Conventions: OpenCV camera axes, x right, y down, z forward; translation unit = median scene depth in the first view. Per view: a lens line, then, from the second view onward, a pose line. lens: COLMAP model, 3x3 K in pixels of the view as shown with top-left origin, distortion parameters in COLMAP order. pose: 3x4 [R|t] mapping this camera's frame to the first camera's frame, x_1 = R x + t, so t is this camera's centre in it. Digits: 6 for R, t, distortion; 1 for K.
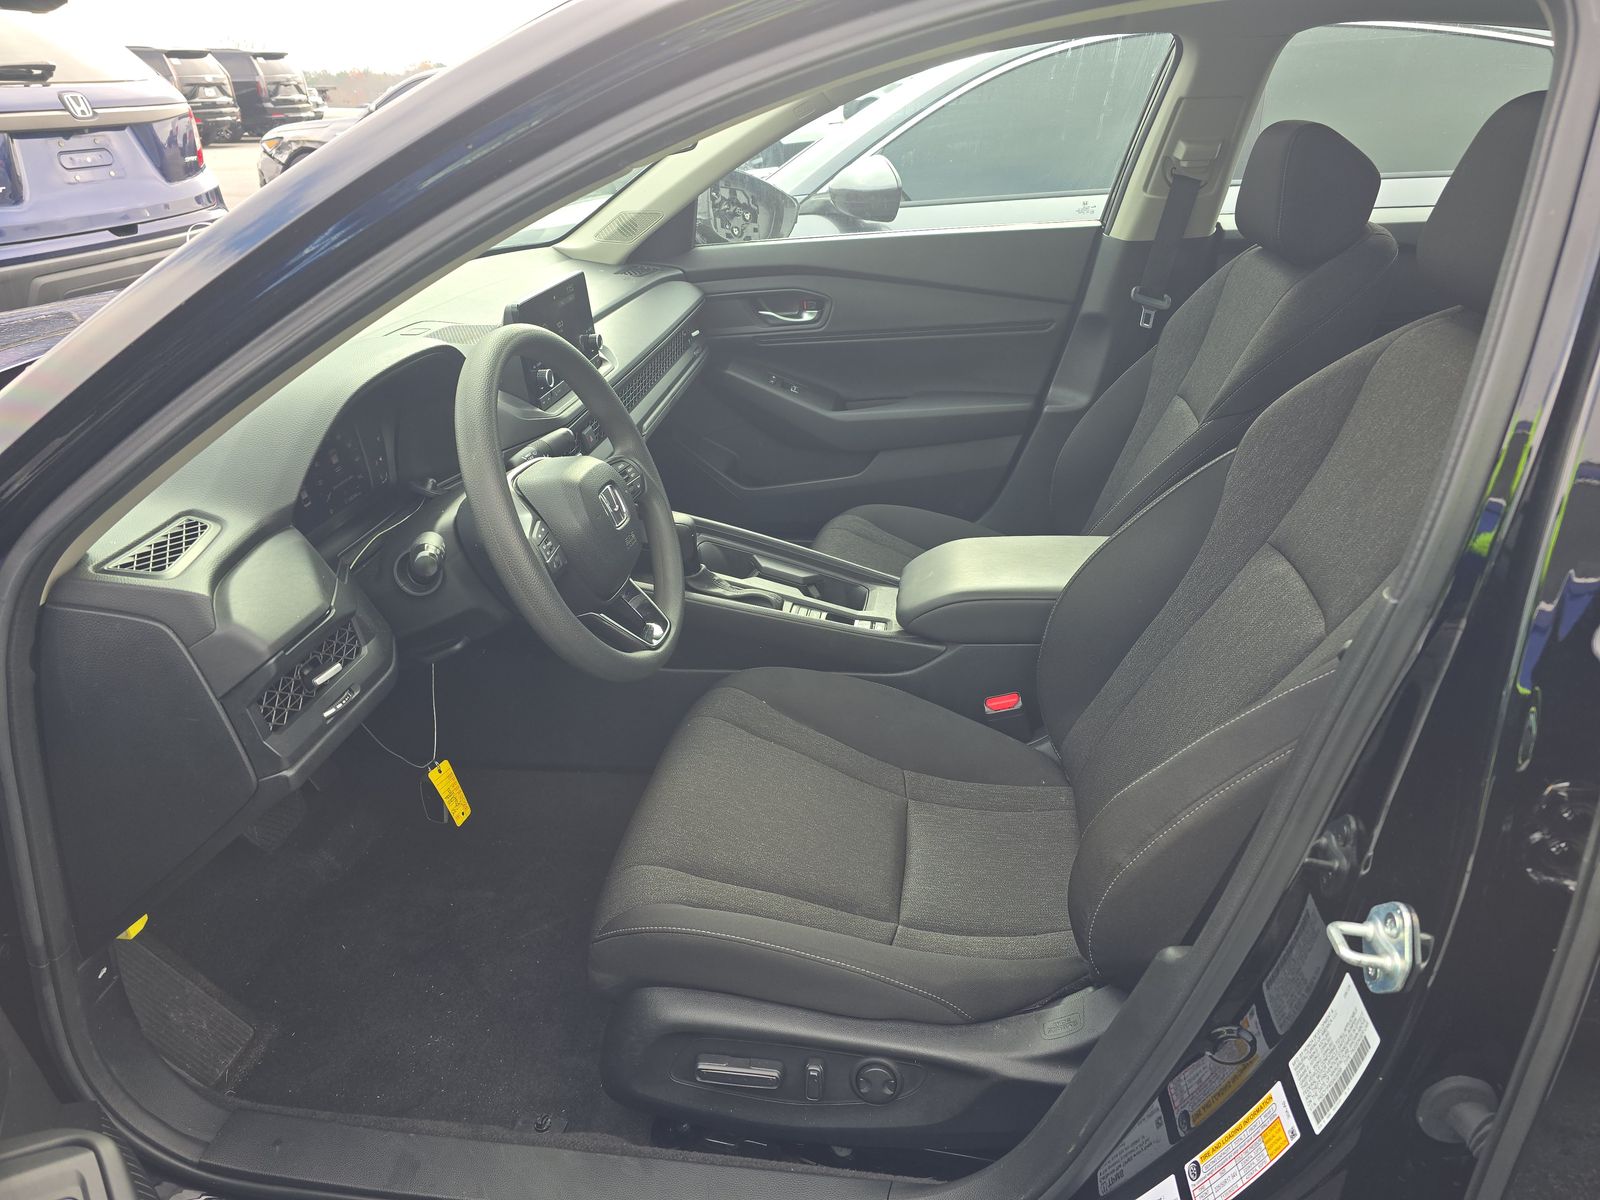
lens RADIAL K [[1077.5, 0, 800.0], [0, 1077.5, 600.0], [0, 0, 1]] dist [0.042657, -0.038108]
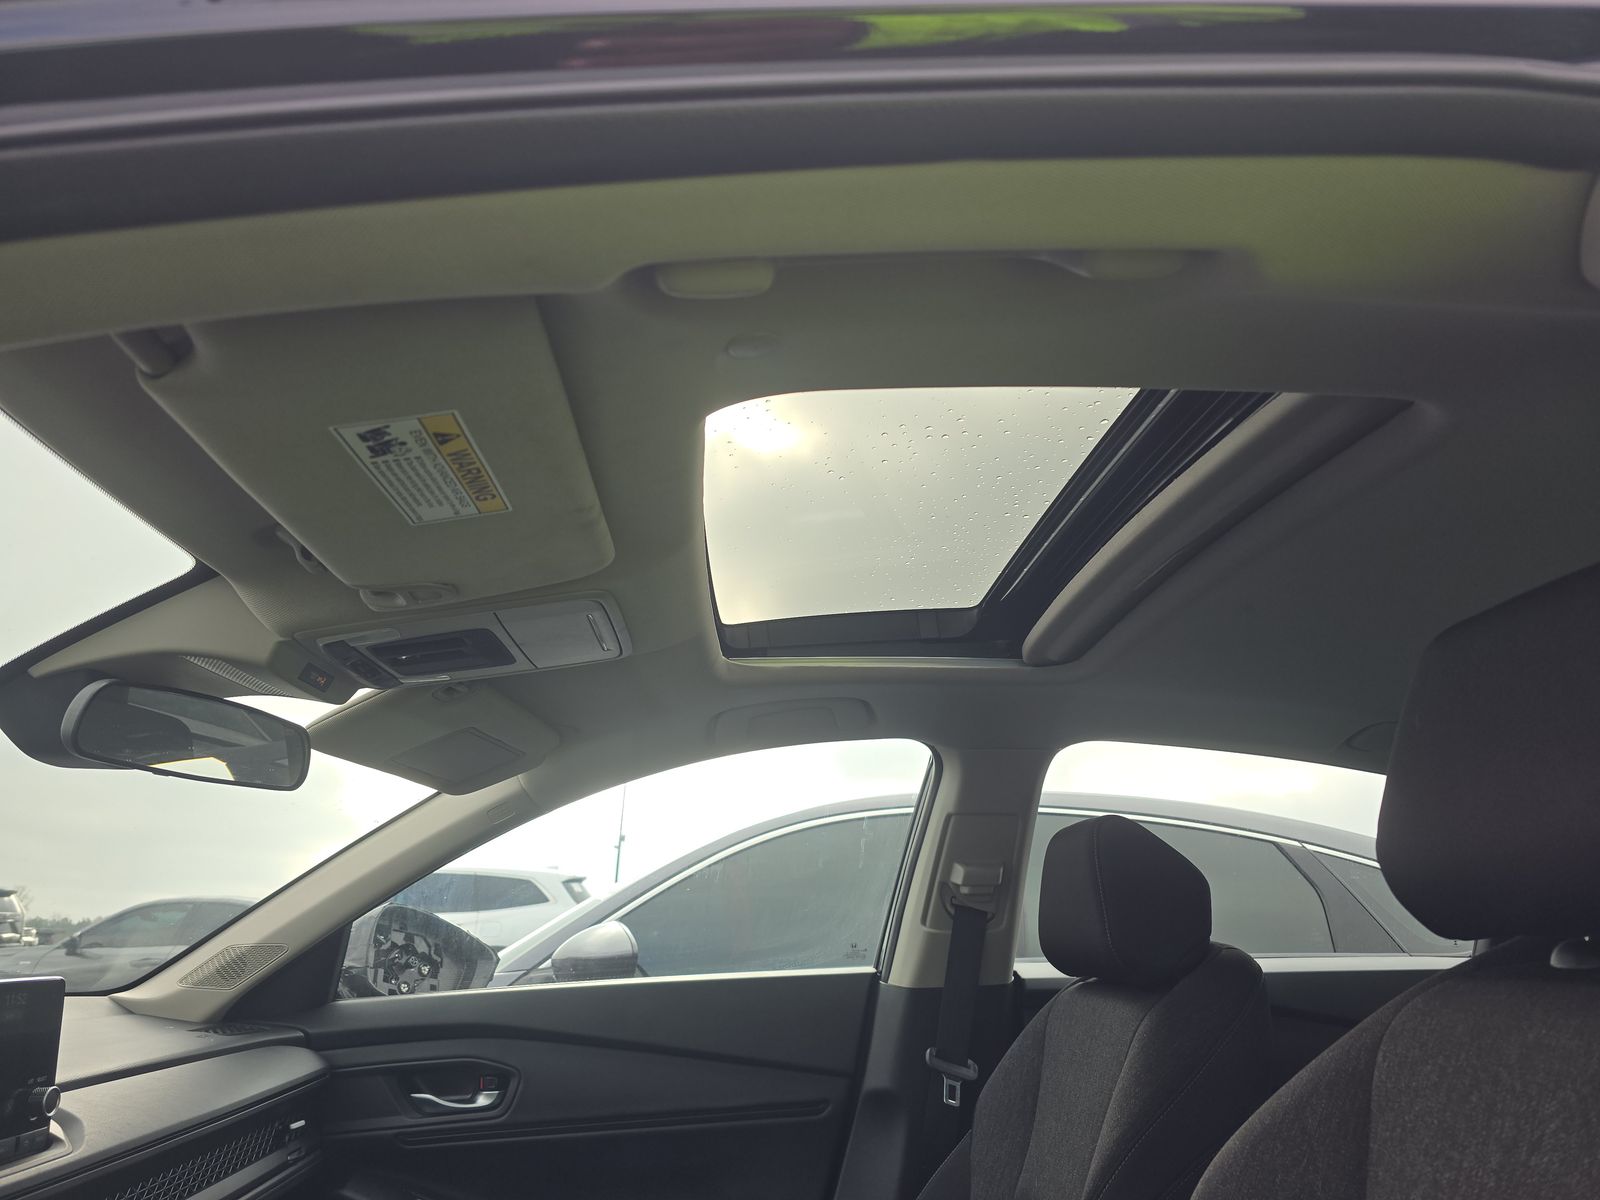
lens RADIAL K [[1077.5, 0, 800.0], [0, 1077.5, 600.0], [0, 0, 1]] dist [0.042657, -0.038108]
pose [[0.980150, 0.077919, 0.182304, 0.057194], [0.066504, 0.737033, -0.672577, -0.016663], [-0.186770, 0.671350, 0.717221, 0.258822]]
